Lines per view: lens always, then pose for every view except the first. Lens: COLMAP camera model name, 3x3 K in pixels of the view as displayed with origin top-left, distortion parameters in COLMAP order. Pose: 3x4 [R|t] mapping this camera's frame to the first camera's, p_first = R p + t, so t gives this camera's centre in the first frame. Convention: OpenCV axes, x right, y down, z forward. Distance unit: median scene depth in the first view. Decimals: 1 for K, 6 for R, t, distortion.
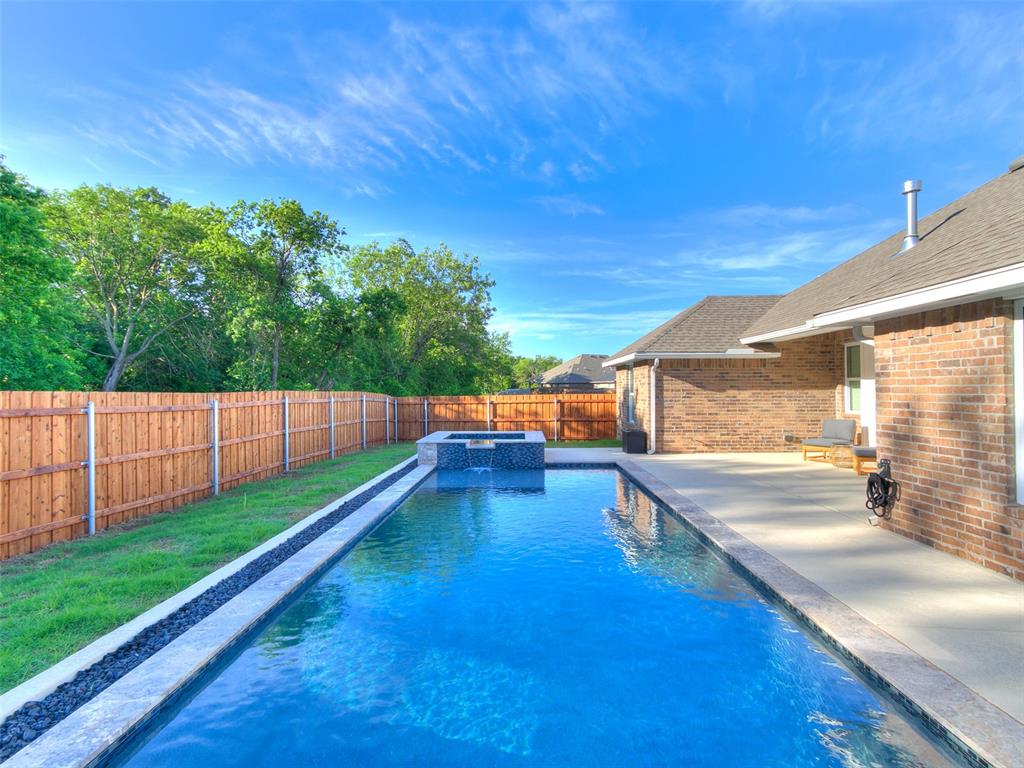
lens RADIAL K [[536.5, 0, 516.2], [0, 536.5, 396.8], [0, 0, 1]] dist [0.077435, -0.000321]
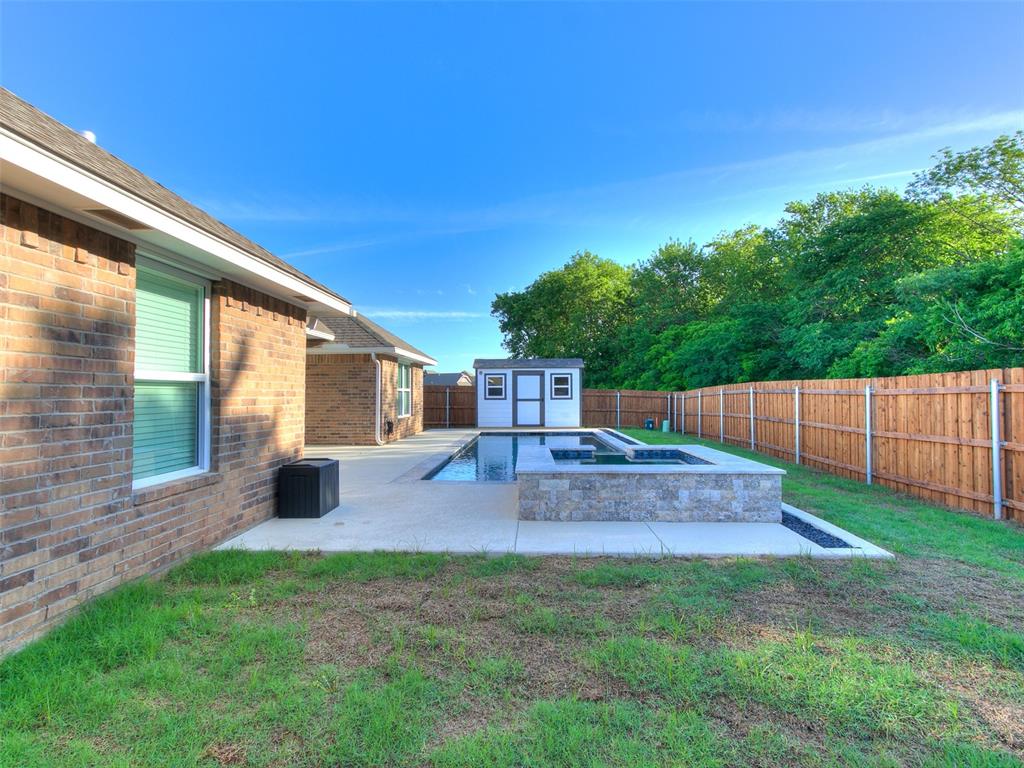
lens RADIAL K [[532.2, 0, 509.5], [0, 532.2, 378.6], [0, 0, 1]] dist [-0.003577, 0.033495]
pose [[-0.999616, 0.010671, 0.025583, 0.040559], [0.010193, 0.999772, -0.018738, 0.004746], [-0.025777, -0.018470, -0.999497, 1.474759]]
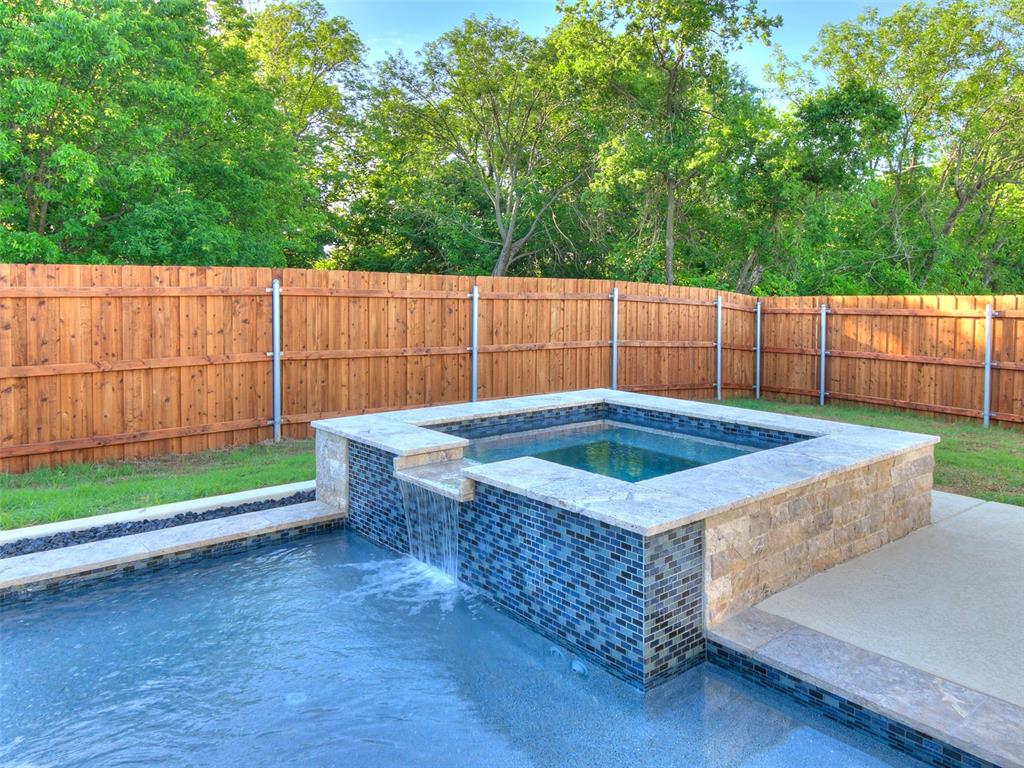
lens RADIAL K [[717.7, 0, 498.2], [0, 717.7, 340.7], [0, 0, 1]] dist [0.001155, -0.004867]
pose [[0.649515, 0.061248, -0.757878, 0.158248], [-0.022500, 0.997862, 0.061360, 0.008752], [0.760016, -0.022802, 0.649504, 0.706552]]
